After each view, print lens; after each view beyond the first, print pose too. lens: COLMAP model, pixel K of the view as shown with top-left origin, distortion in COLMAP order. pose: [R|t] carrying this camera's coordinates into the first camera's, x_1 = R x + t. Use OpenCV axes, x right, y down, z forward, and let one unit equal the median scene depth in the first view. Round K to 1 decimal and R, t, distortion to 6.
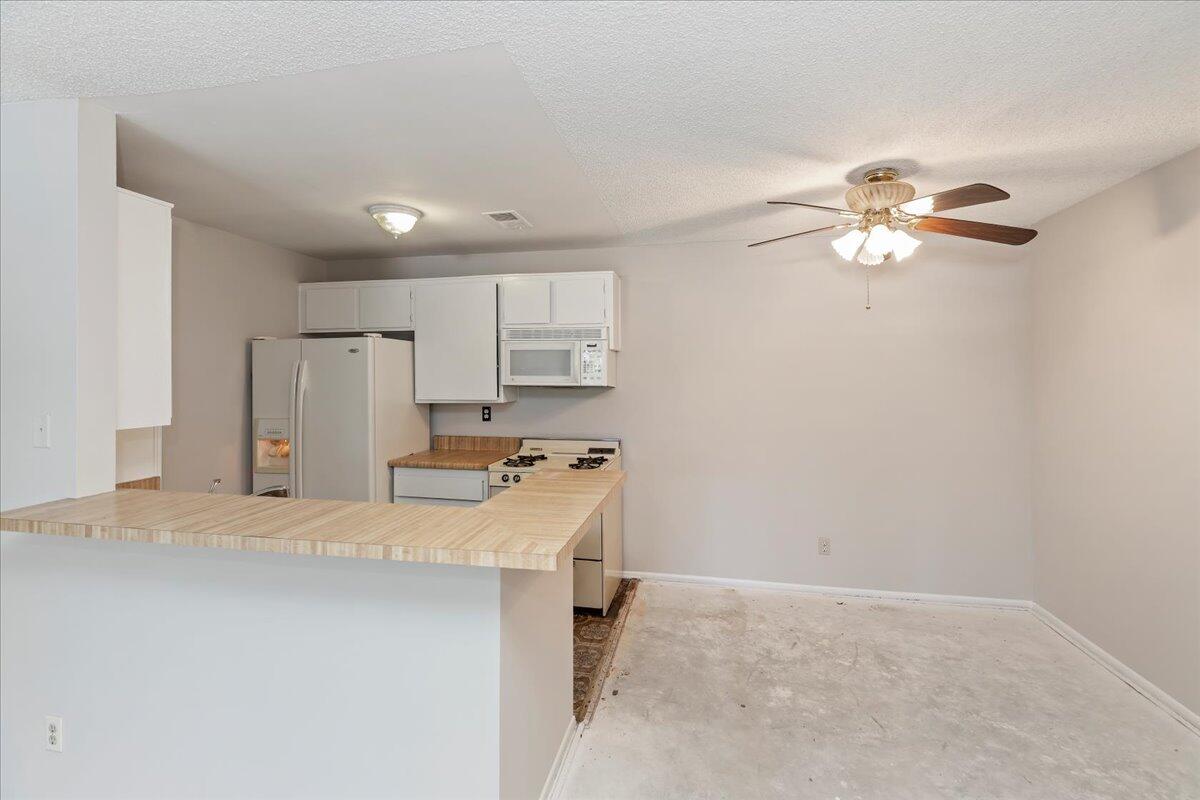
lens RADIAL K [[544.2, 0, 593.1], [0, 544.2, 375.3], [0, 0, 1]] dist [0.011883, -0.002846]
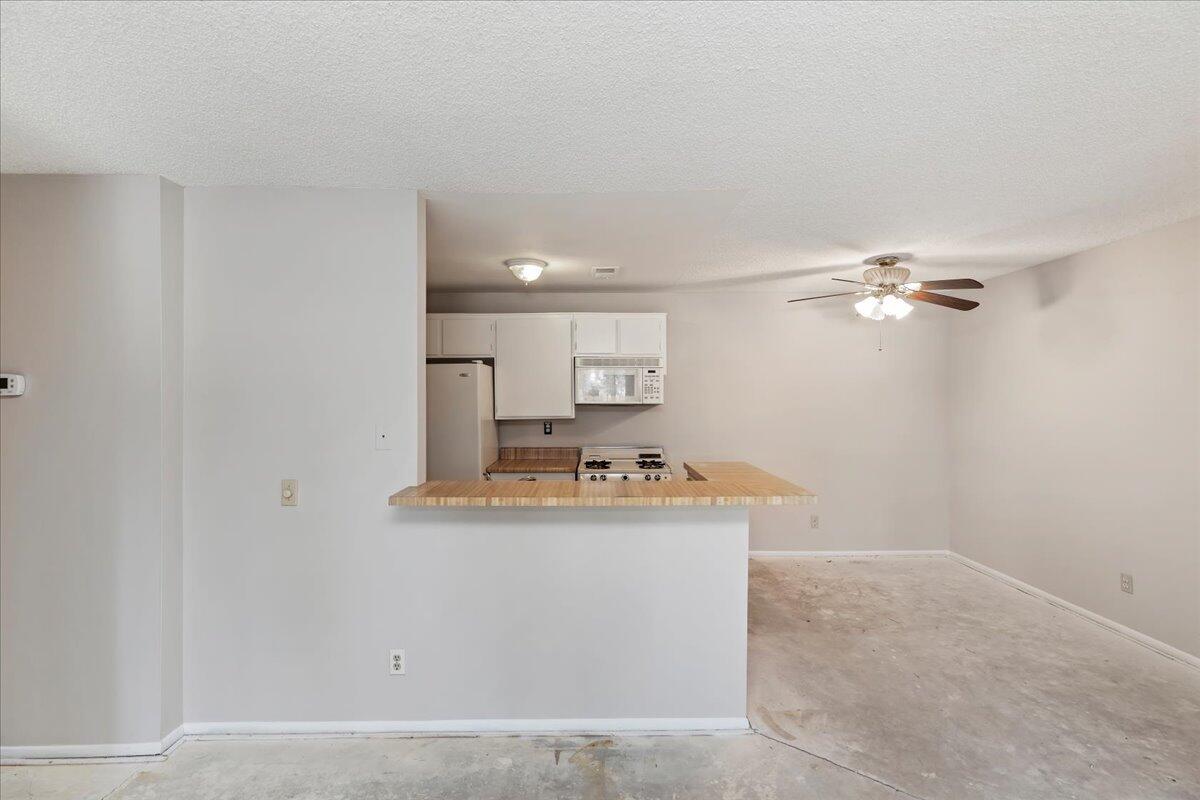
lens RADIAL K [[544.2, 0, 587.8], [0, 544.2, 399.7], [0, 0, 1]] dist [0.011883, -0.002846]
pose [[0.978255, -0.003610, 0.207376, -0.484022], [0.002263, 0.999975, 0.006728, 0.001146], [-0.207395, -0.006112, 0.978238, -0.242528]]
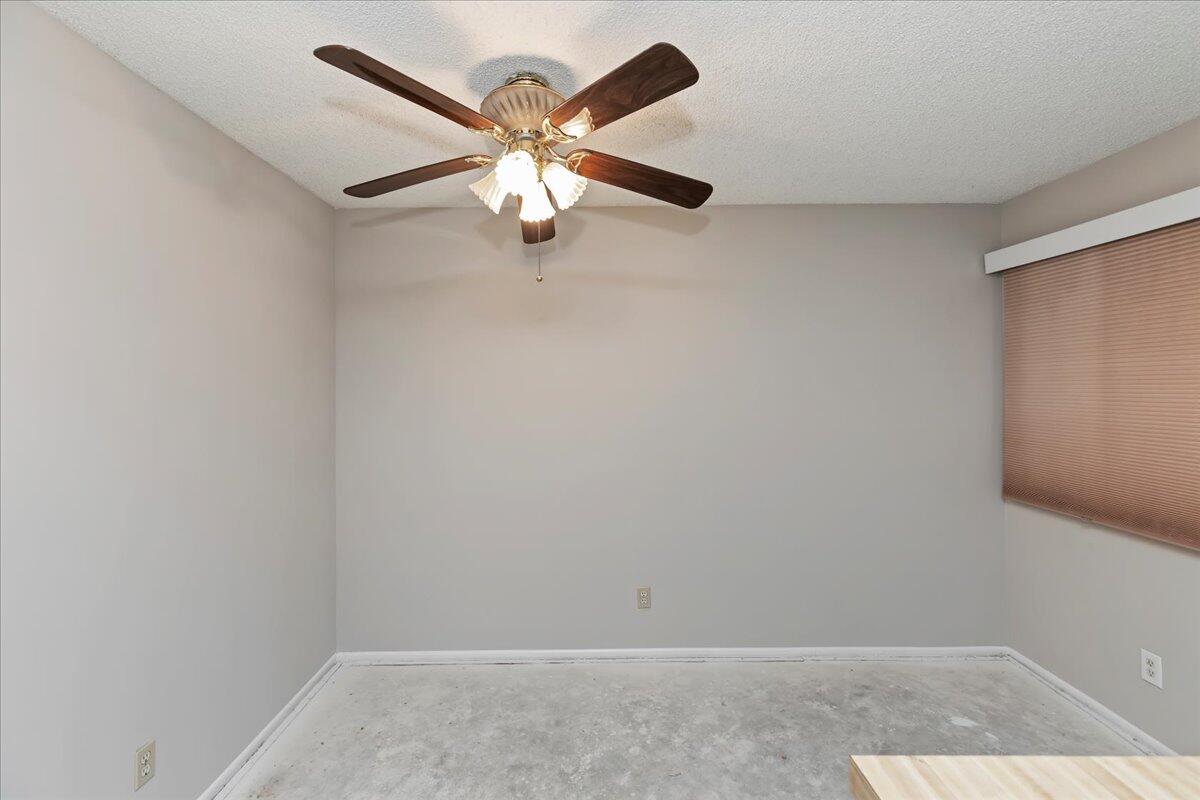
lens RADIAL K [[544.2, 0, 603.6], [0, 544.2, 399.1], [0, 0, 1]] dist [0.011883, -0.002846]
pose [[-0.214525, -0.014191, 0.976615, -0.097324], [0.010599, 0.999802, 0.016856, 0.020317], [-0.976661, 0.013967, -0.214332, 0.872517]]
